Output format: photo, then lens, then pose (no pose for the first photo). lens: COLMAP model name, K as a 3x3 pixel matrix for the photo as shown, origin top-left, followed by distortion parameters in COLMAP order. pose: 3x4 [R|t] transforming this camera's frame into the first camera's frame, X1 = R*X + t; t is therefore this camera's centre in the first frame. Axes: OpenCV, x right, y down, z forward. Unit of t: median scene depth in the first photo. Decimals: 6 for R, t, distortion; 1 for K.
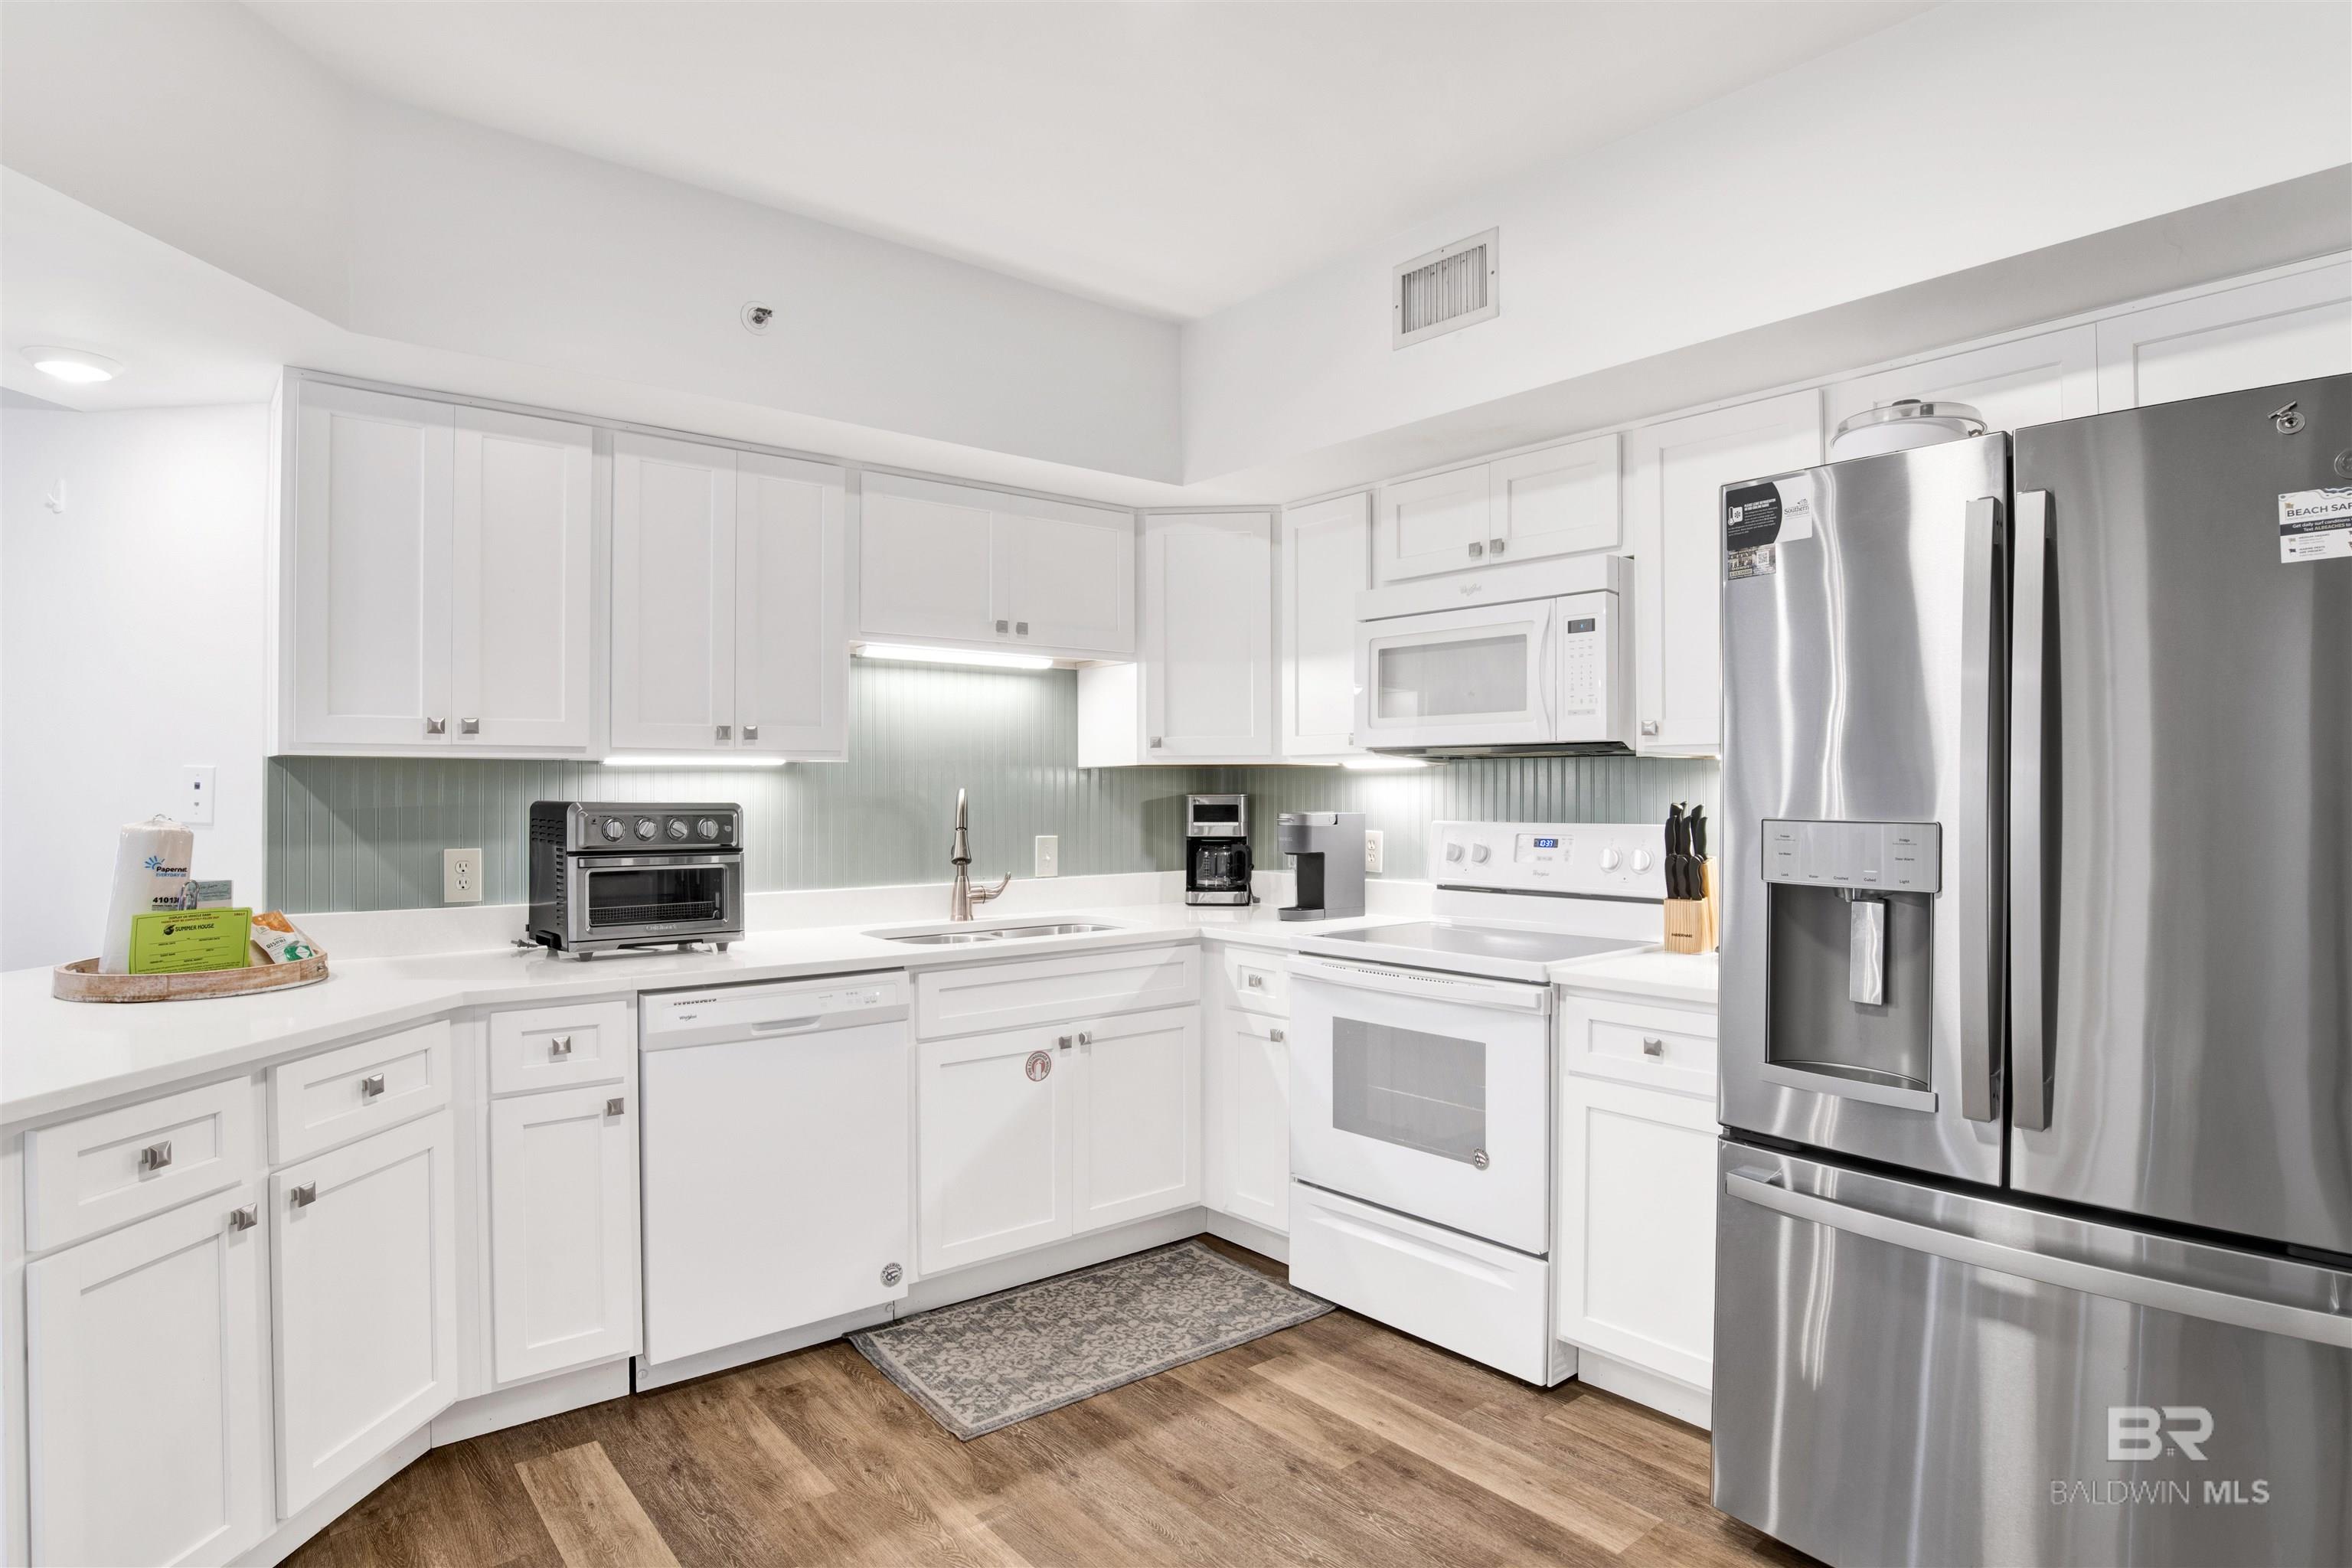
lens RADIAL K [[1275.2, 0, 1170.1], [0, 1275.2, 794.1], [0, 0, 1]] dist [-0.069112, 0.025747]
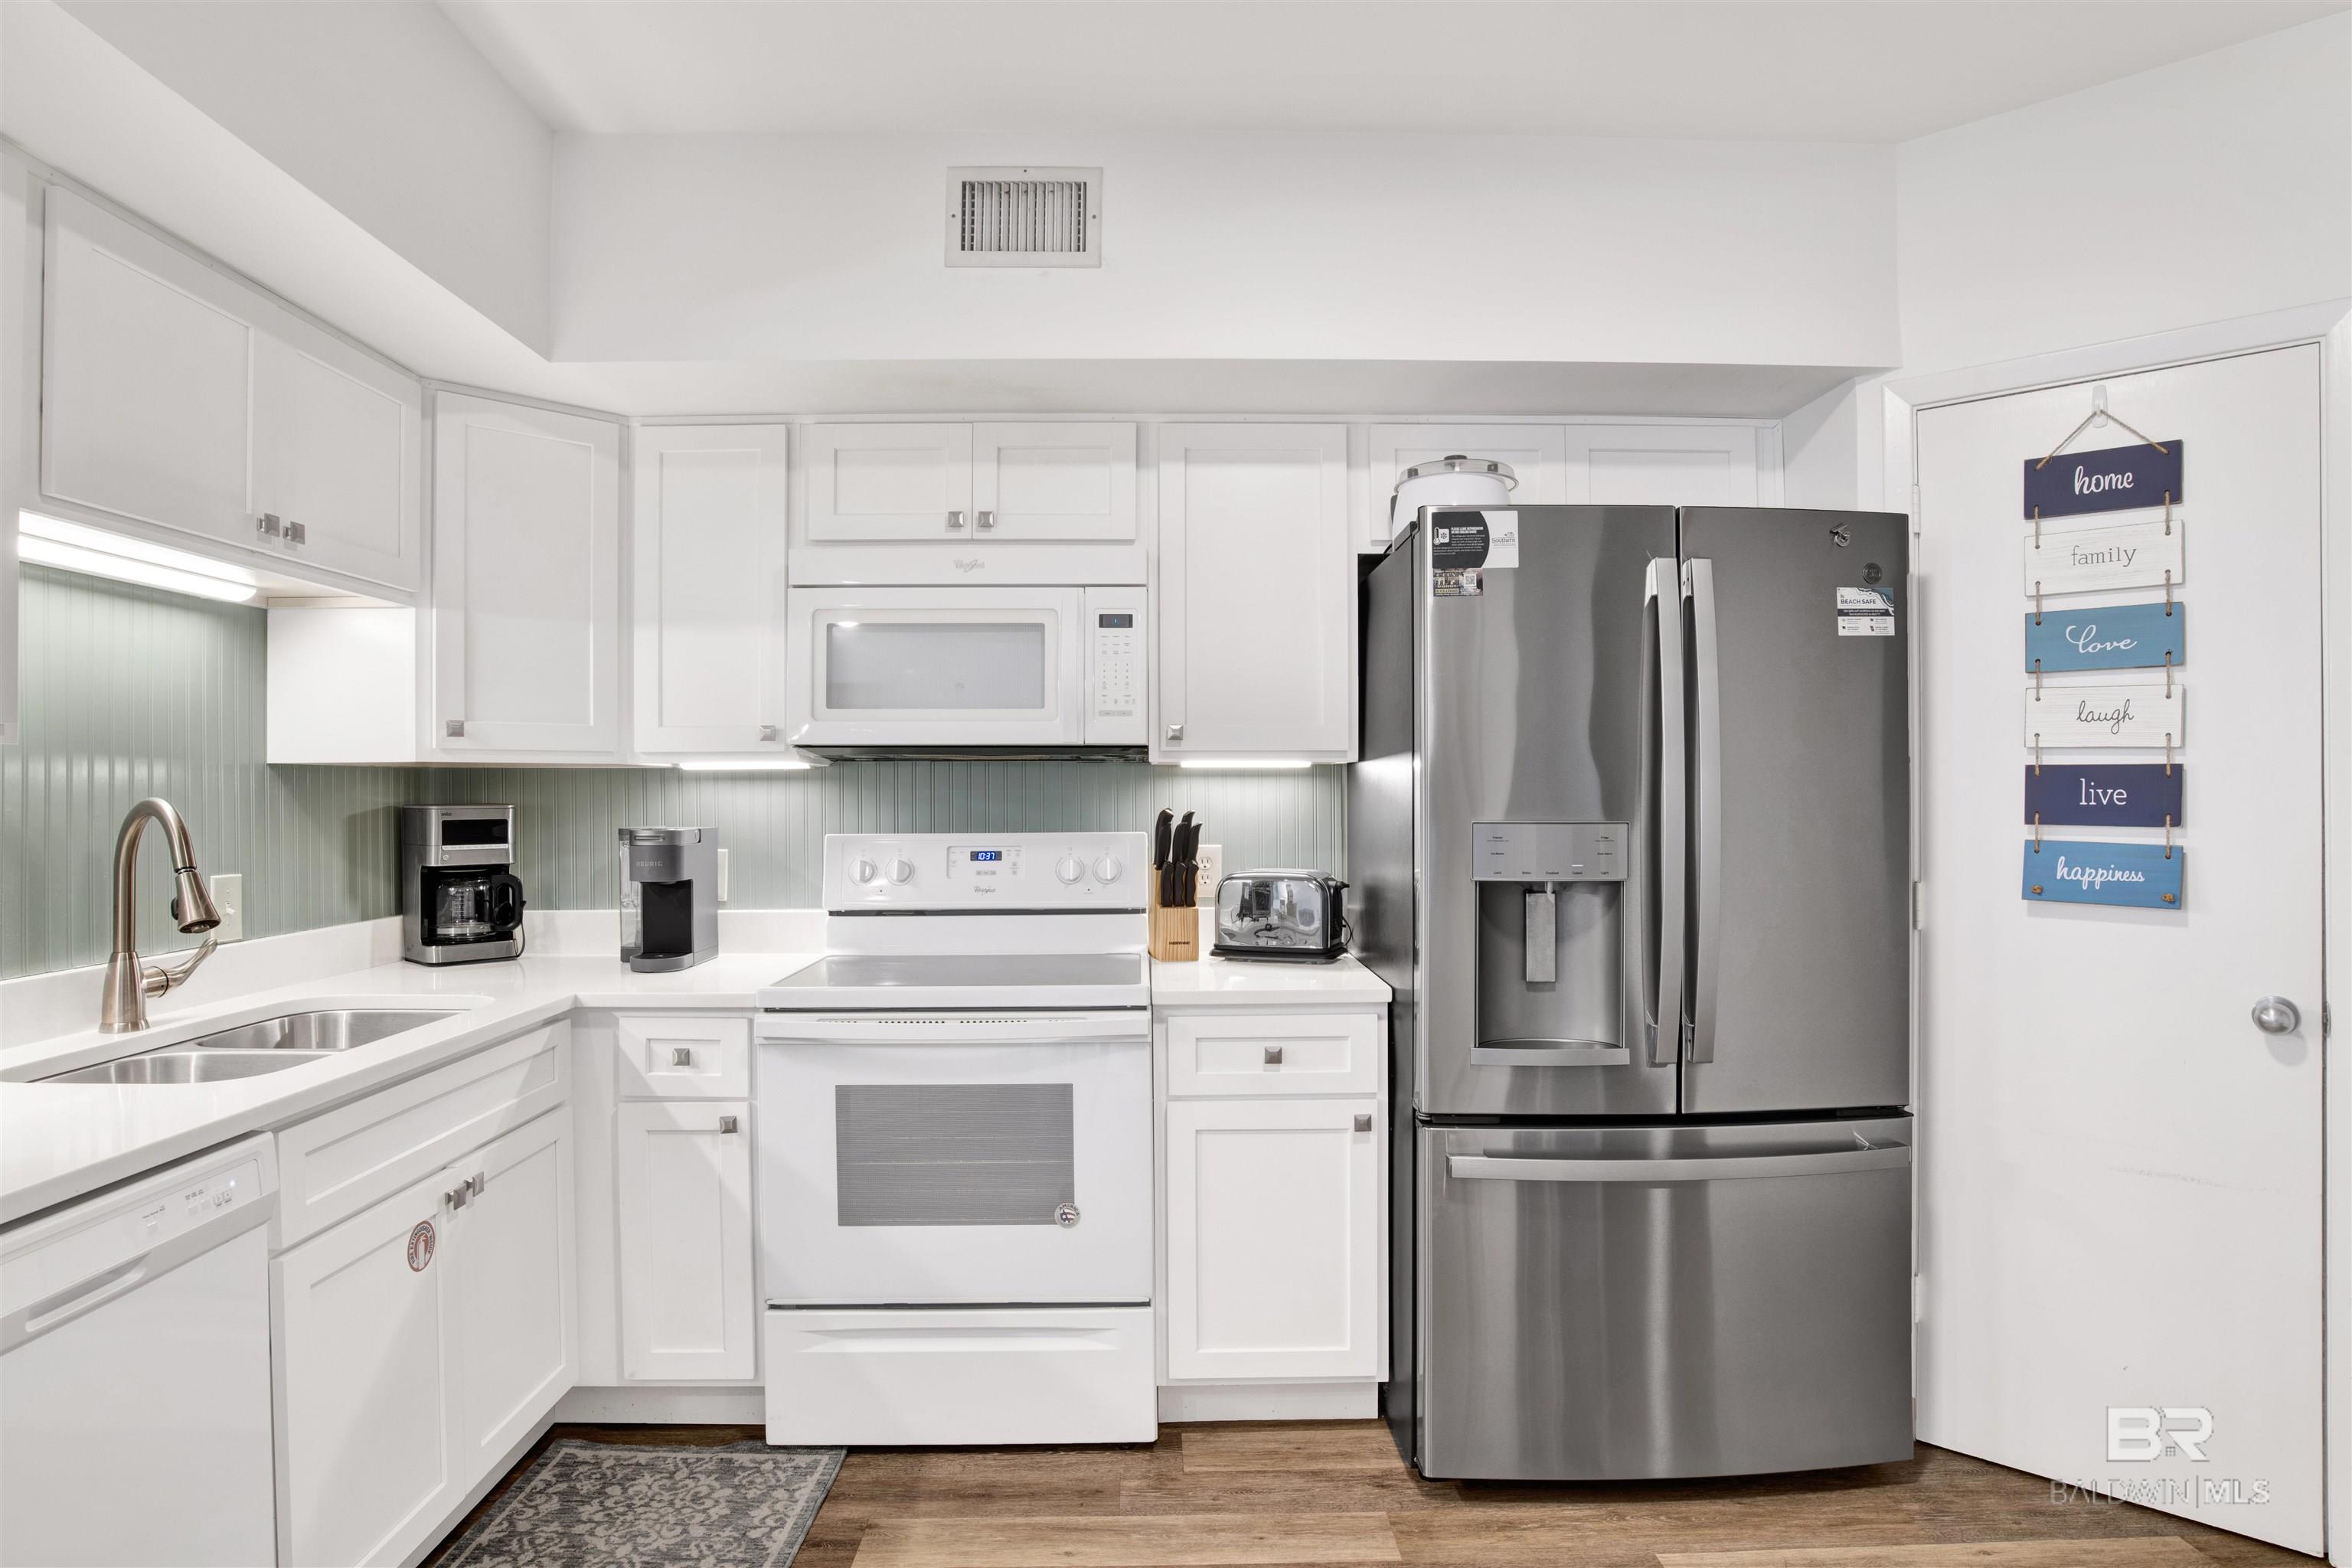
lens RADIAL K [[1320.0, 0, 1169.9], [0, 1320.0, 798.2], [0, 0, 1]] dist [-0.076707, 0.035133]
pose [[0.617599, -0.003878, 0.786484, -0.378754], [0.006336, 0.999980, -0.000045, -0.001553], [-0.786468, 0.005011, 0.617611, 0.334838]]
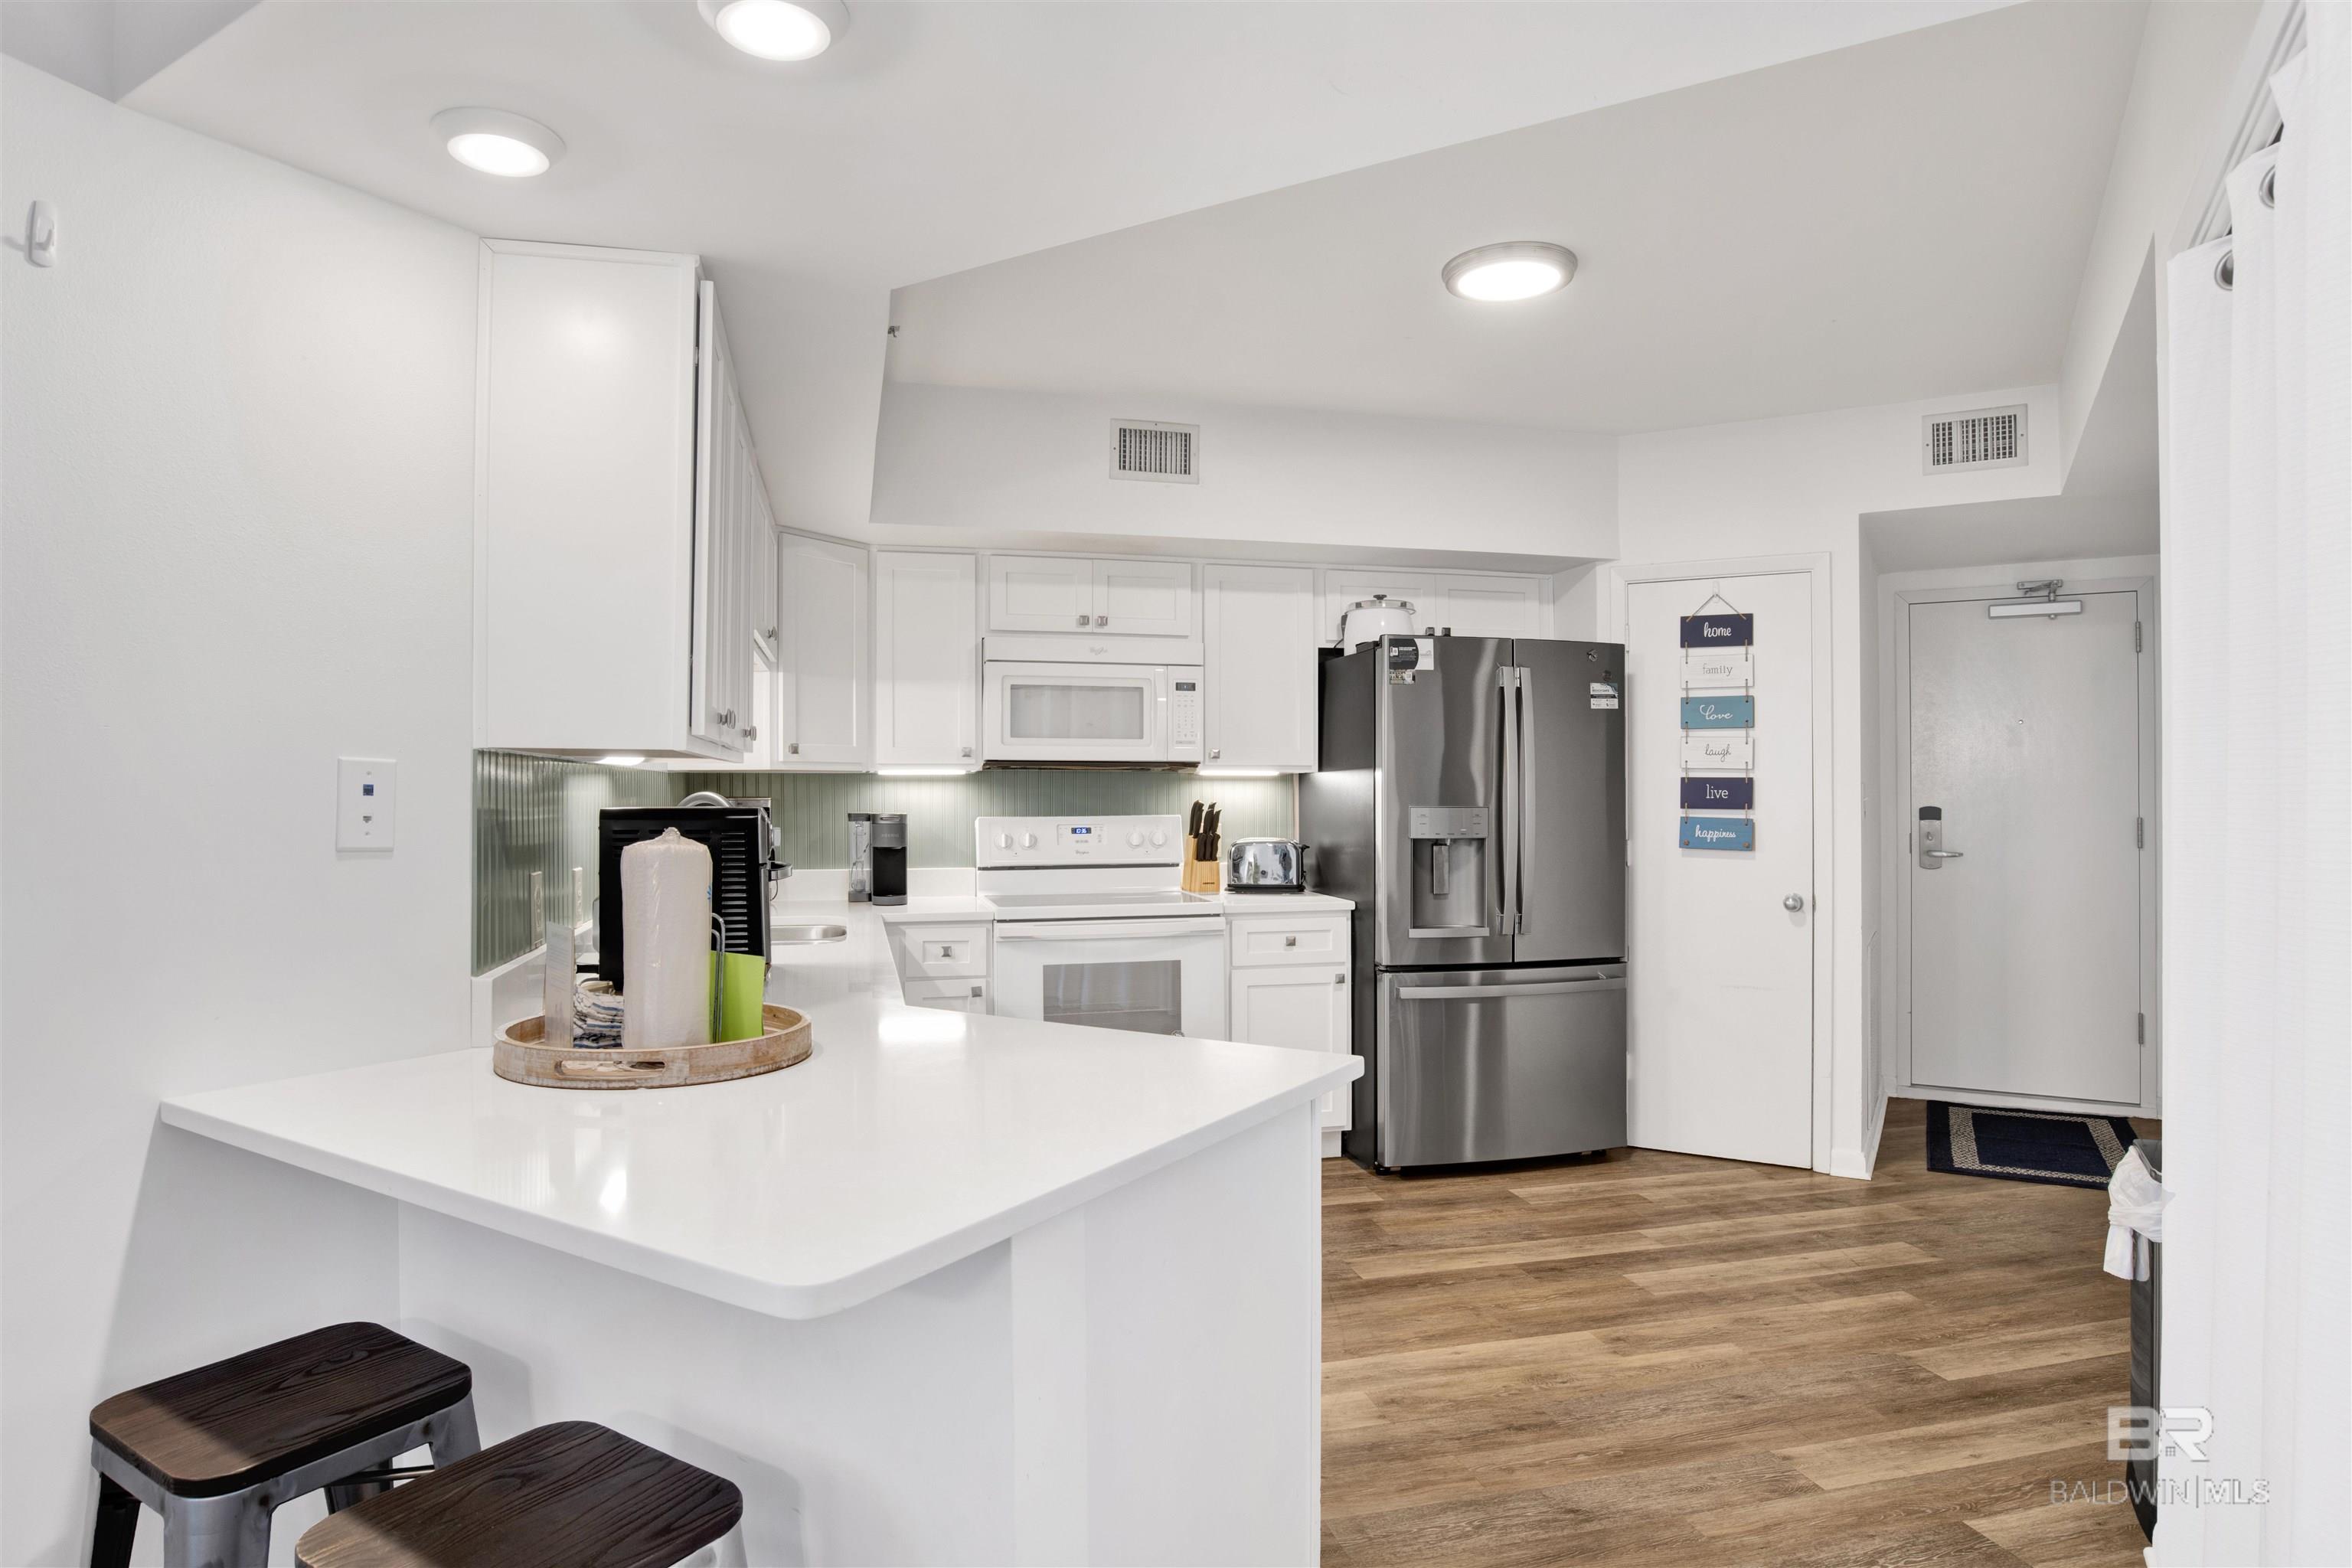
lens RADIAL K [[1330.0, 0, 1175.8], [0, 1330.0, 797.8], [0, 0, 1]] dist [-0.077835, 0.033872]
pose [[0.426285, -0.002546, 0.904585, -1.048471], [0.004640, 0.999989, 0.000628, 0.001611], [-0.904577, 0.003929, 0.426292, 0.288850]]
